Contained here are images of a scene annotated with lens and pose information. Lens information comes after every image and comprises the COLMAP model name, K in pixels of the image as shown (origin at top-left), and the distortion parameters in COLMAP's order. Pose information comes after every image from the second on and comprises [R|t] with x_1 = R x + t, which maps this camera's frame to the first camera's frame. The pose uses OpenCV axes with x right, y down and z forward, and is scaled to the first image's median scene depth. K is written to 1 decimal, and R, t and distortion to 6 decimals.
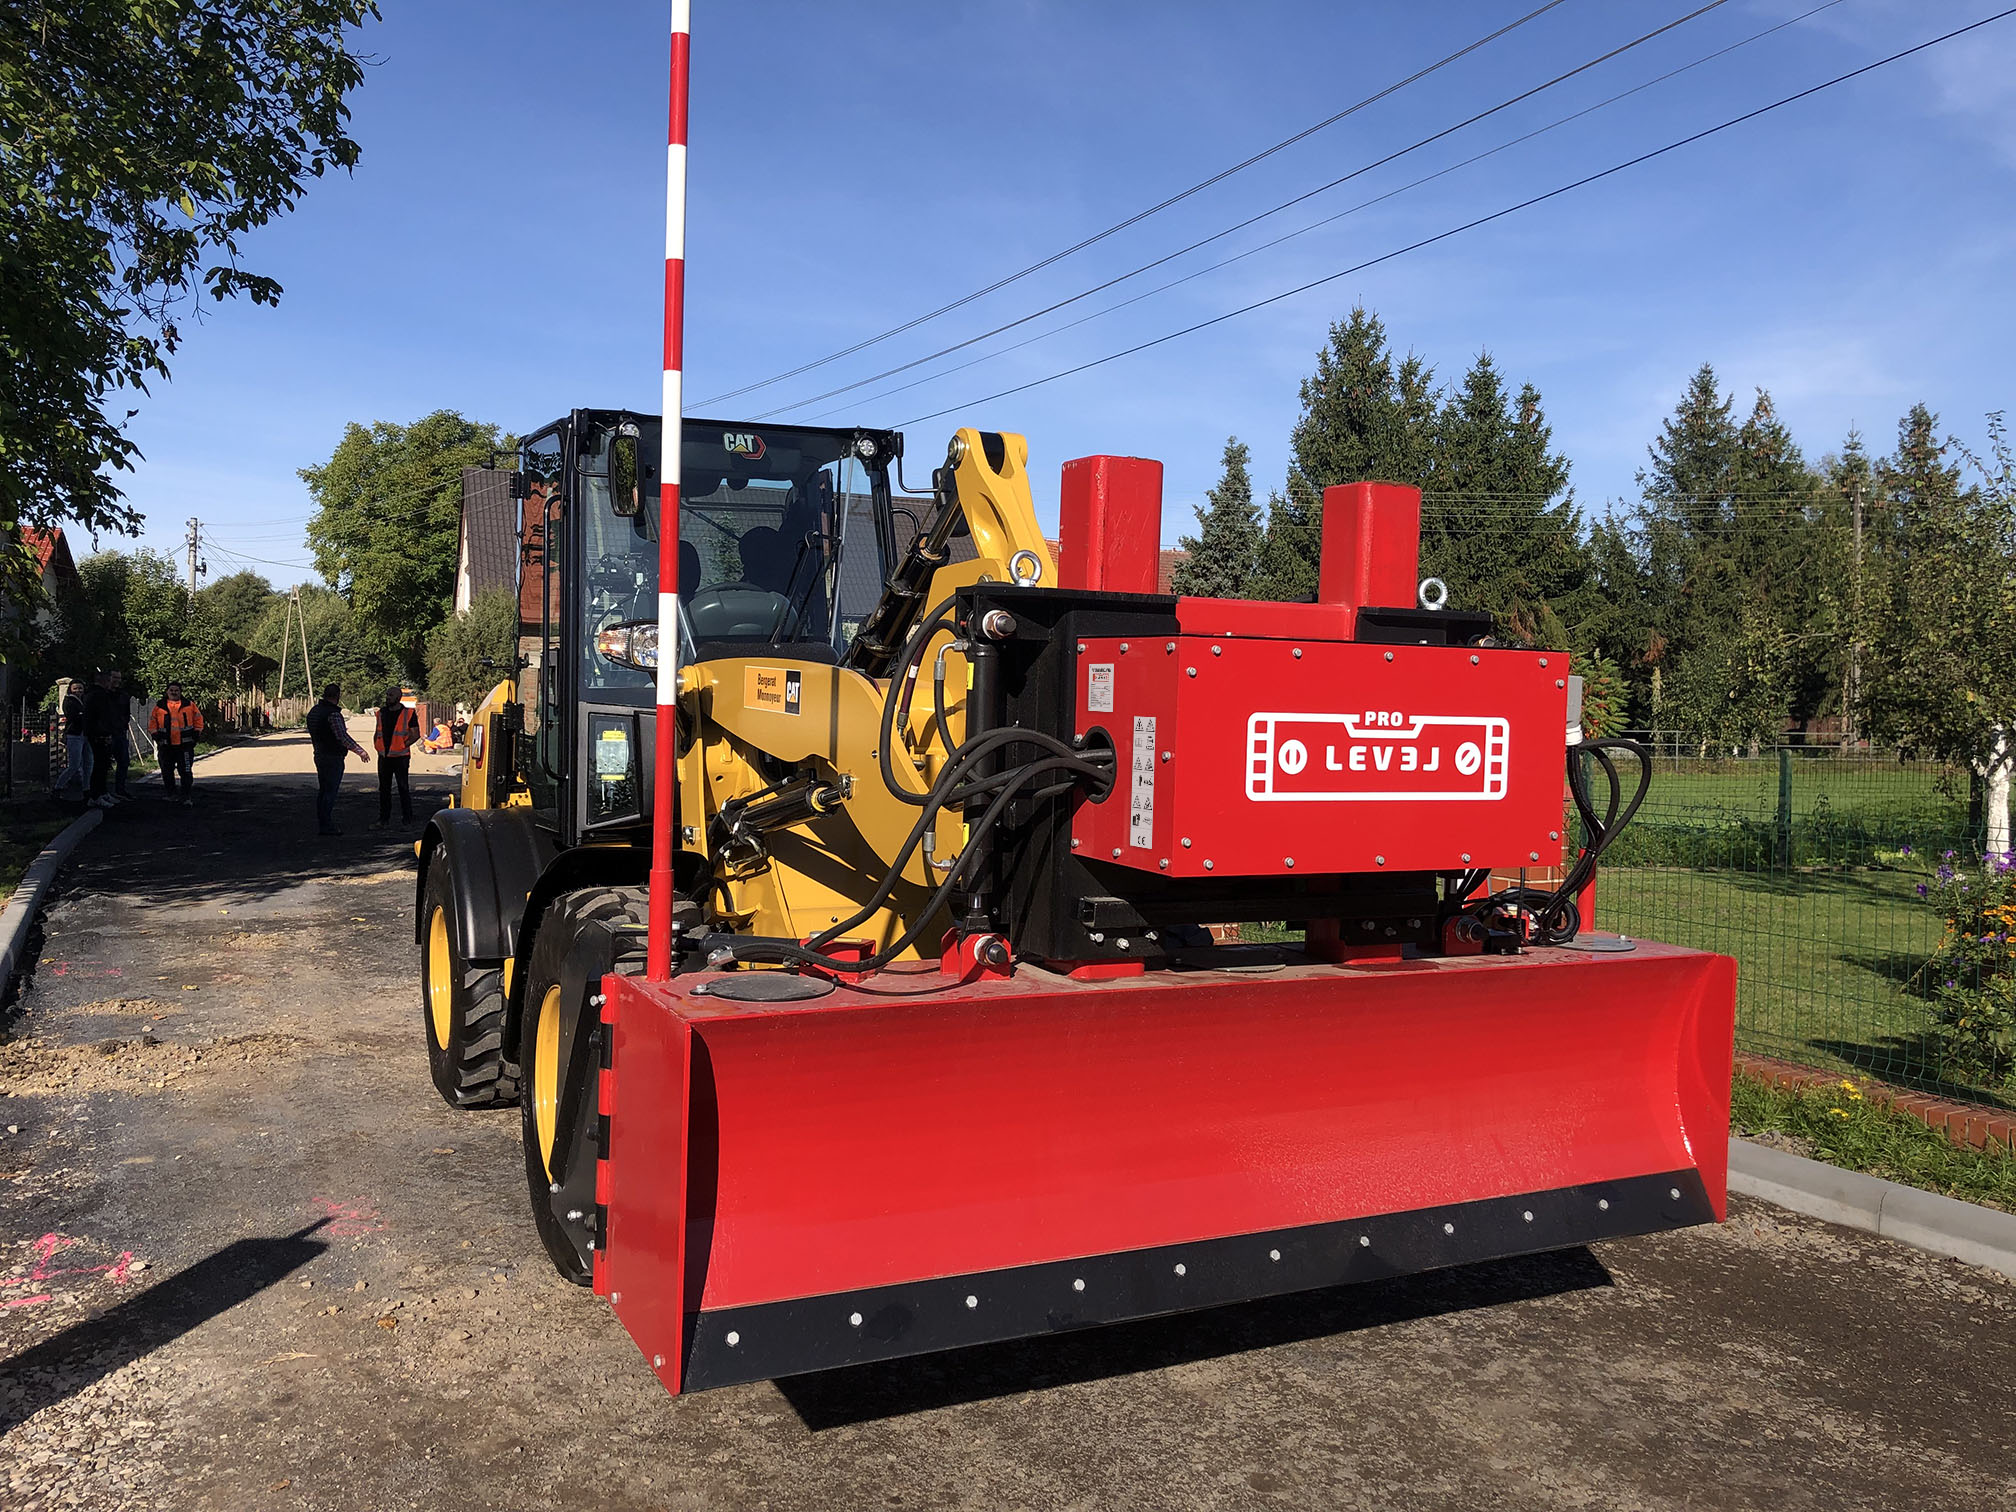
lens RADIAL K [[1751.1, 0, 1004.9], [0, 1751.1, 741.5], [0, 0, 1]] dist [0.019196, 0.000000]
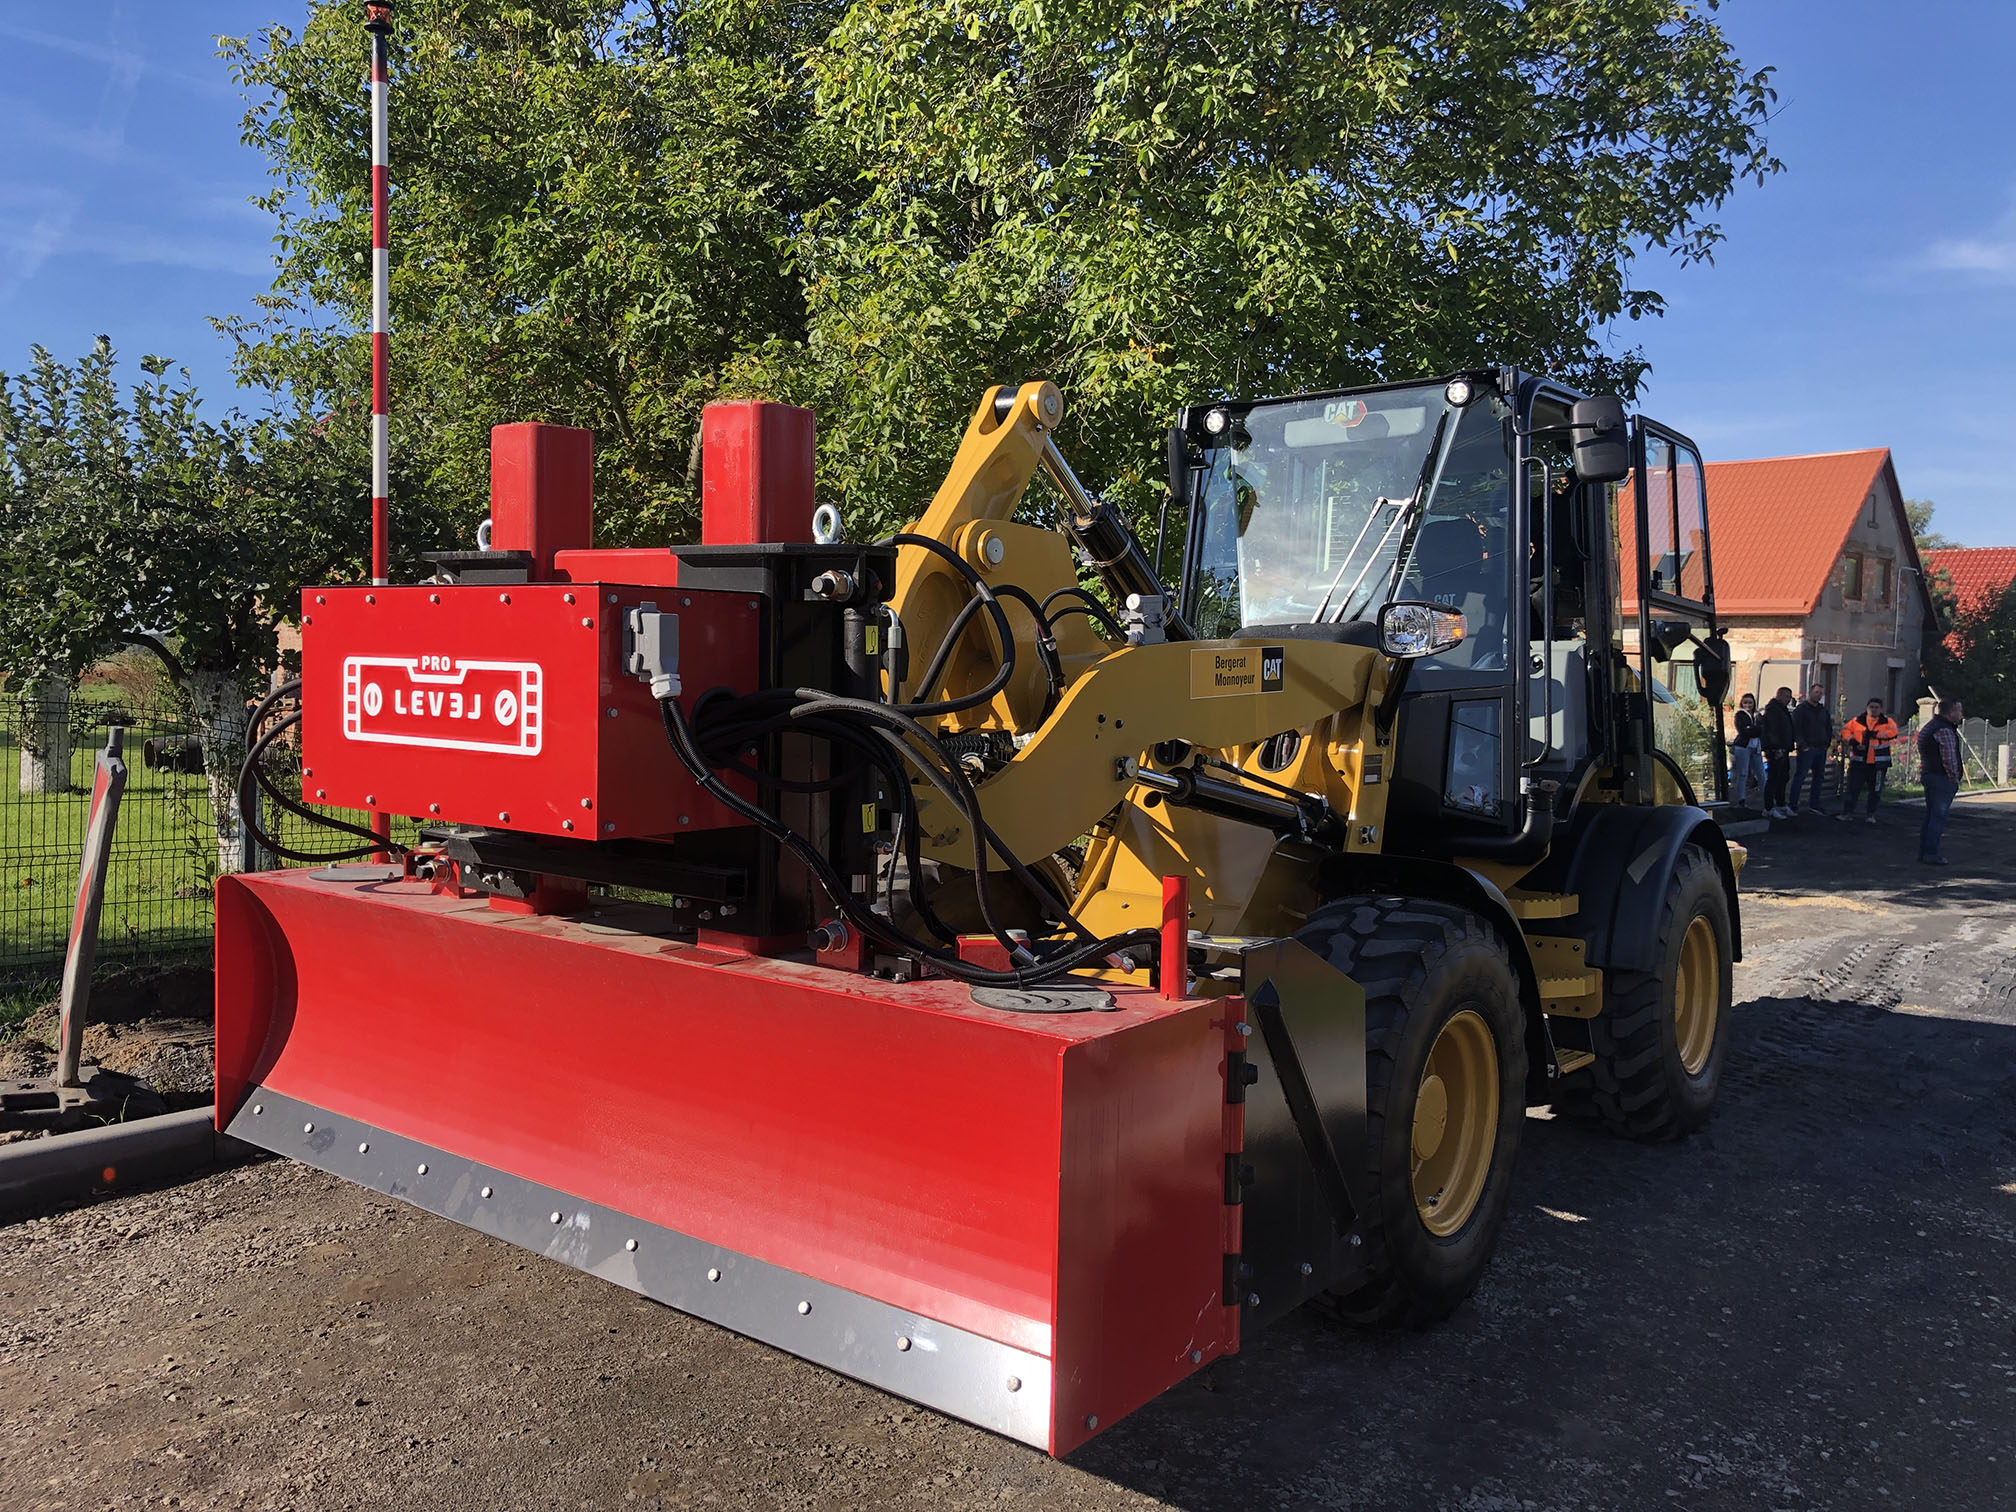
lens RADIAL K [[1751.1, 0, 1006.7], [0, 1751.1, 751.0], [0, 0, 1]] dist [0.019196, 0.000000]
pose [[0.411905, 0.030318, -0.910722, 0.920494], [-0.042833, 0.998986, 0.013884, 0.006468], [0.910220, 0.033290, 0.412786, 0.660311]]
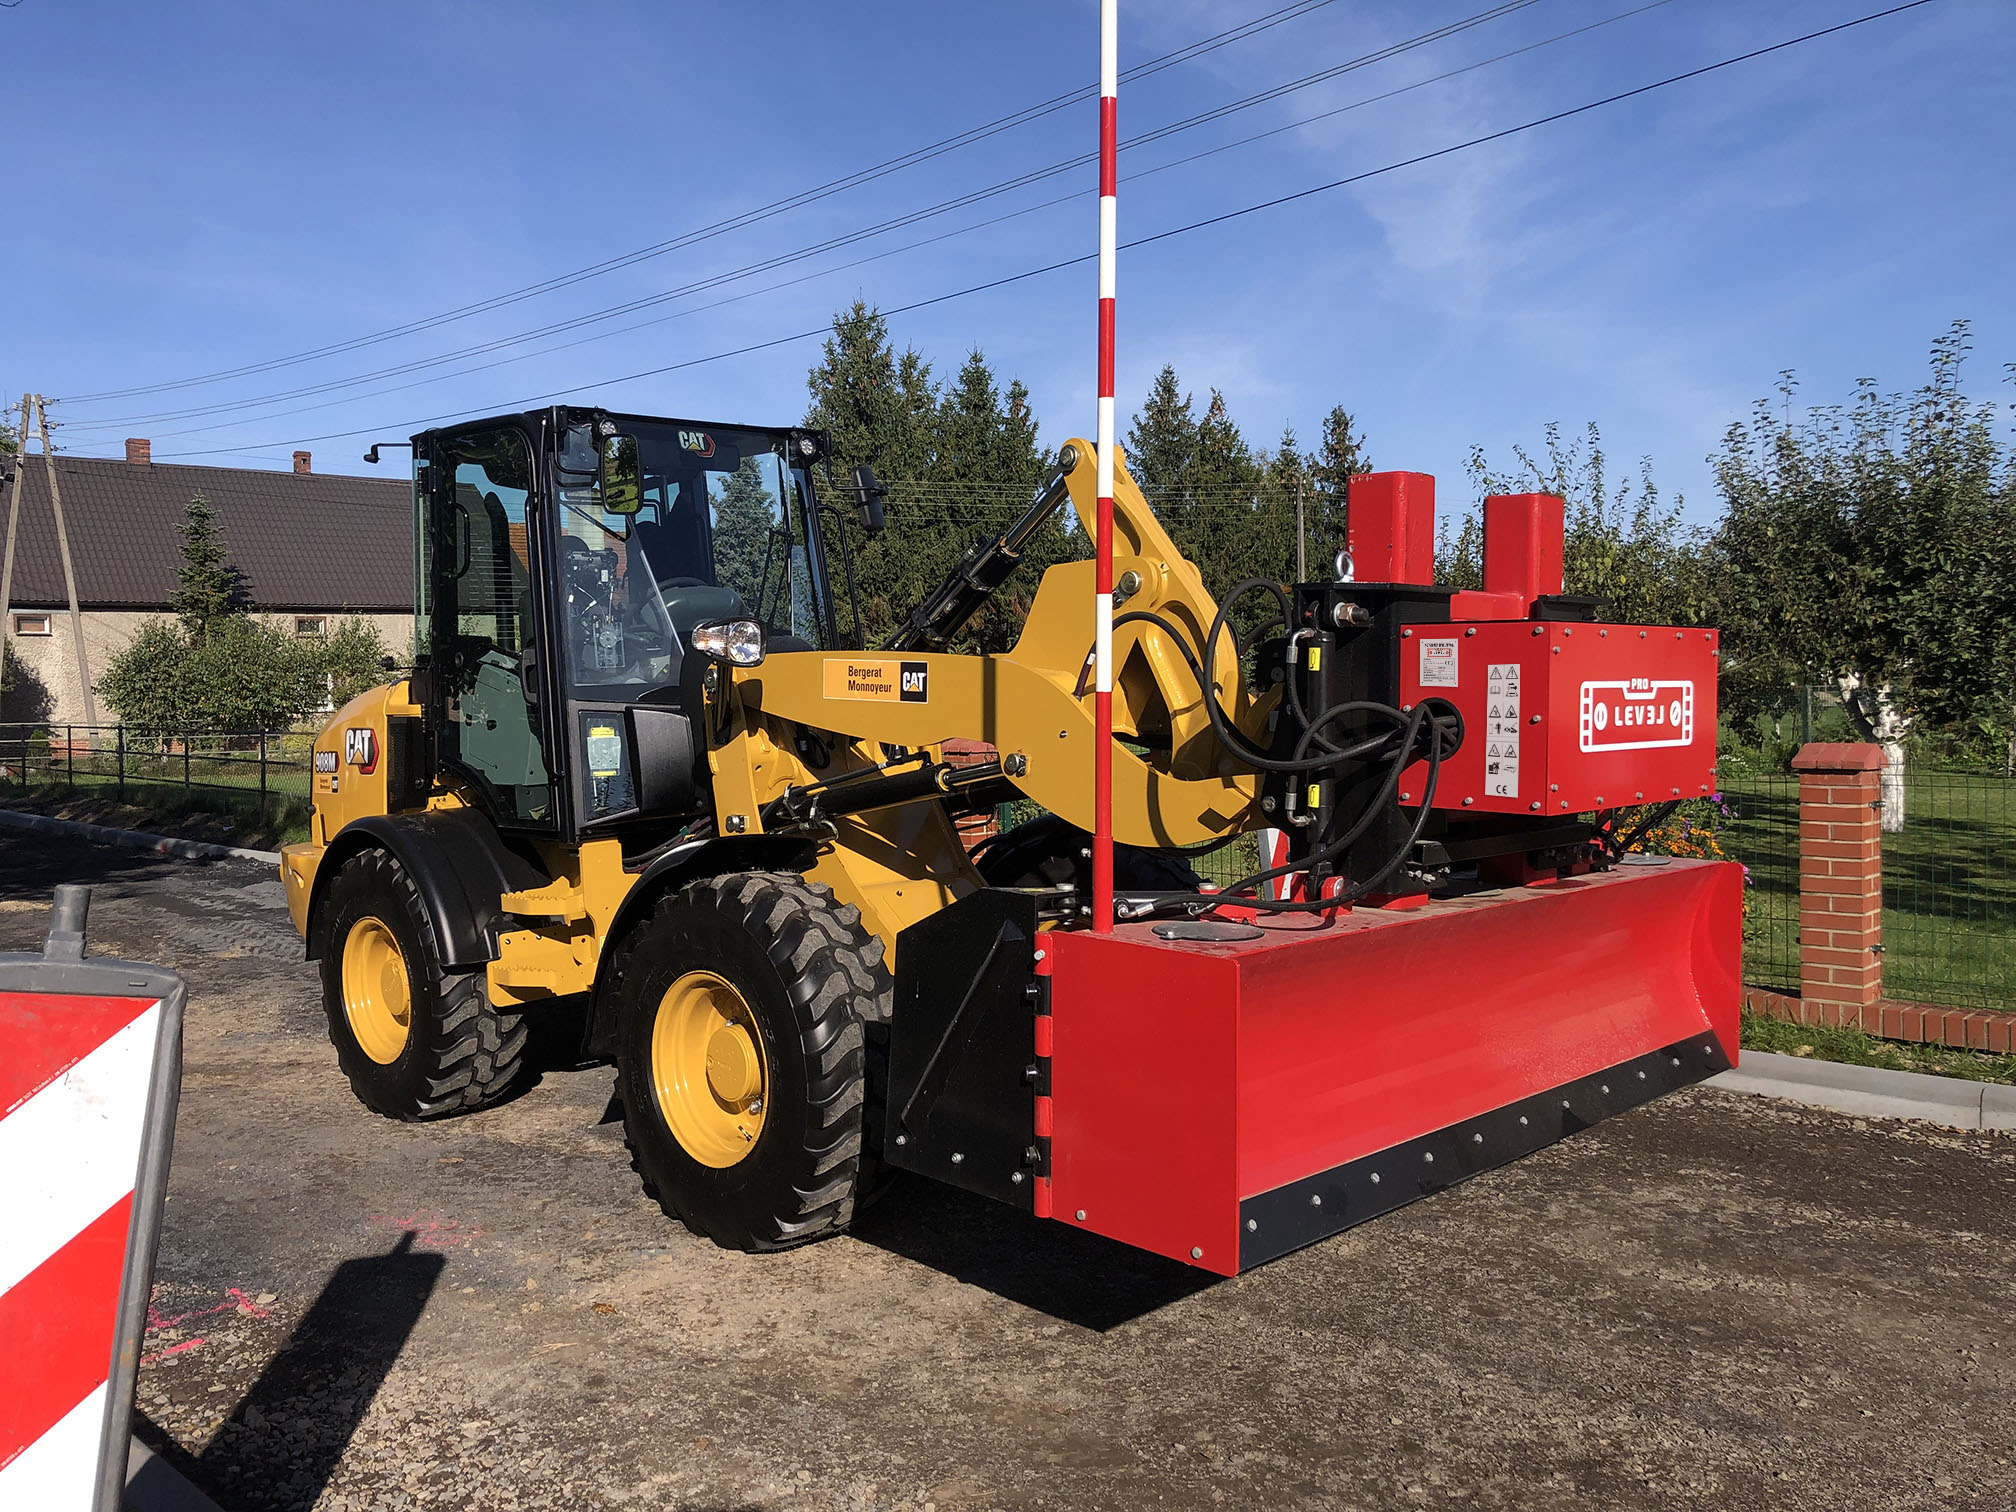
lens RADIAL K [[1751.1, 0, 993.3], [0, 1751.1, 766.7], [0, 0, 1]] dist [0.019196, 0.000000]
pose [[0.945433, -0.046010, 0.322551, -0.474361], [0.038560, 0.998822, 0.029451, -0.006404], [-0.323526, -0.015407, 0.946094, -0.037335]]
